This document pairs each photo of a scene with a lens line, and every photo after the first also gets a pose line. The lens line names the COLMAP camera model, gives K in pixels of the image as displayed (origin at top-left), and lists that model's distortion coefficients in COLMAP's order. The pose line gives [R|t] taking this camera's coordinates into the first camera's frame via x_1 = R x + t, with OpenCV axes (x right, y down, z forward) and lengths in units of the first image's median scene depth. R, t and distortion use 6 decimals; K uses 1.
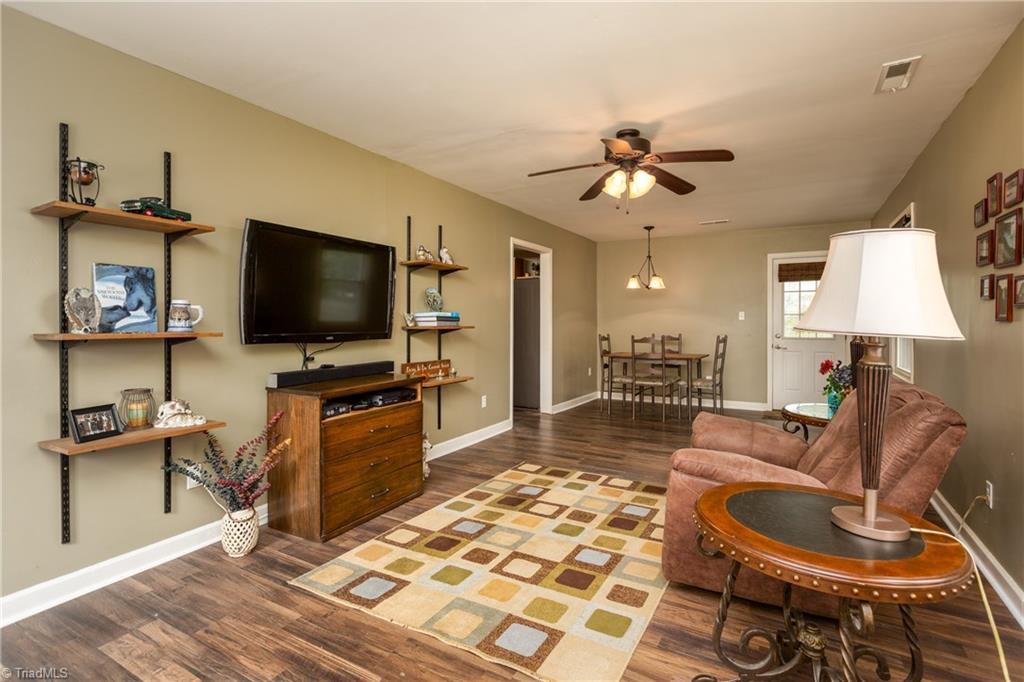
lens RADIAL K [[499.2, 0, 509.2], [0, 499.2, 327.6], [0, 0, 1]] dist [-0.001207, -0.000060]
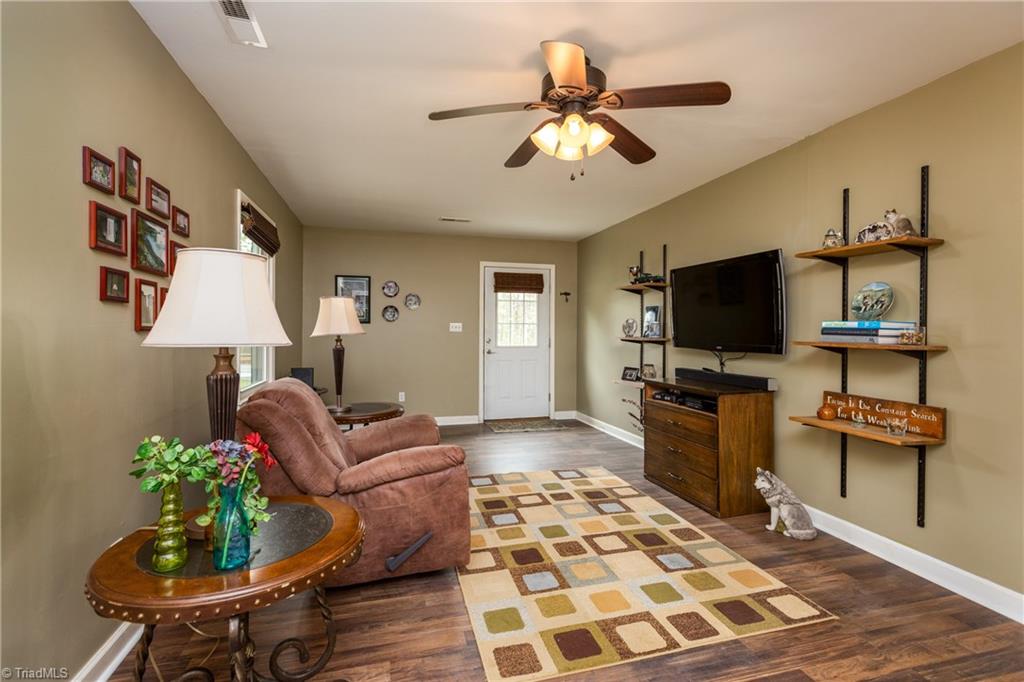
lens RADIAL K [[461.1, 0, 507.9], [0, 461.1, 323.0], [0, 0, 1]] dist [0.000848, -0.000083]
pose [[-0.709985, -0.015543, -0.704045, 0.822083], [-0.015405, 0.999860, -0.006539, -0.024065], [0.704048, 0.006204, -0.710125, 1.517315]]
